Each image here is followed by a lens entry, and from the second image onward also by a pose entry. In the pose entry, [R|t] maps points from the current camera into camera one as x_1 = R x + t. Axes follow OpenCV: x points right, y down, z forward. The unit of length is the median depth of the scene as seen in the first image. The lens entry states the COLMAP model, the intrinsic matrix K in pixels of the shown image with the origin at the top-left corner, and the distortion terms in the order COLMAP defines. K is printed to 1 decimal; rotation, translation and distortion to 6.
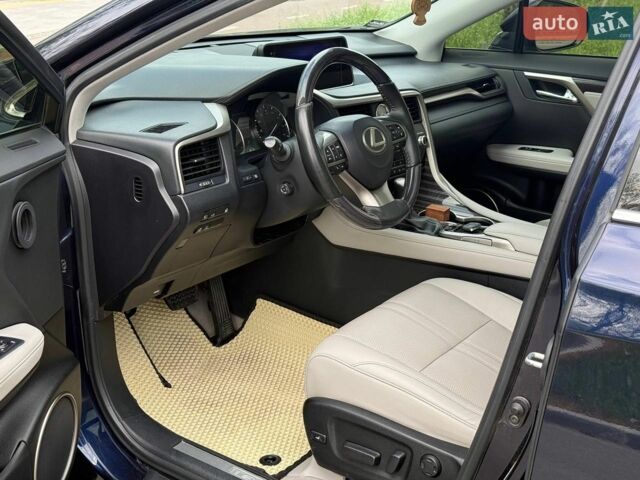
lens RADIAL K [[900.8, 0, 319.6], [0, 900.8, 254.7], [0, 0, 1]] dist [0.243220, -0.643454]
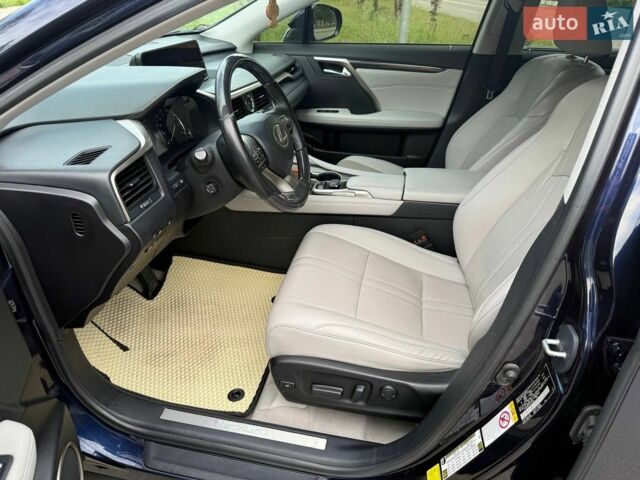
lens RADIAL K [[454.6, 0, 317.7], [0, 454.6, 246.9], [0, 0, 1]] dist [0.086290, -0.133825]
pose [[0.916524, -0.220173, 0.333926, -0.123850], [0.145378, 0.961135, 0.234703, -0.118168], [-0.372623, -0.166565, 0.912912, 0.410126]]
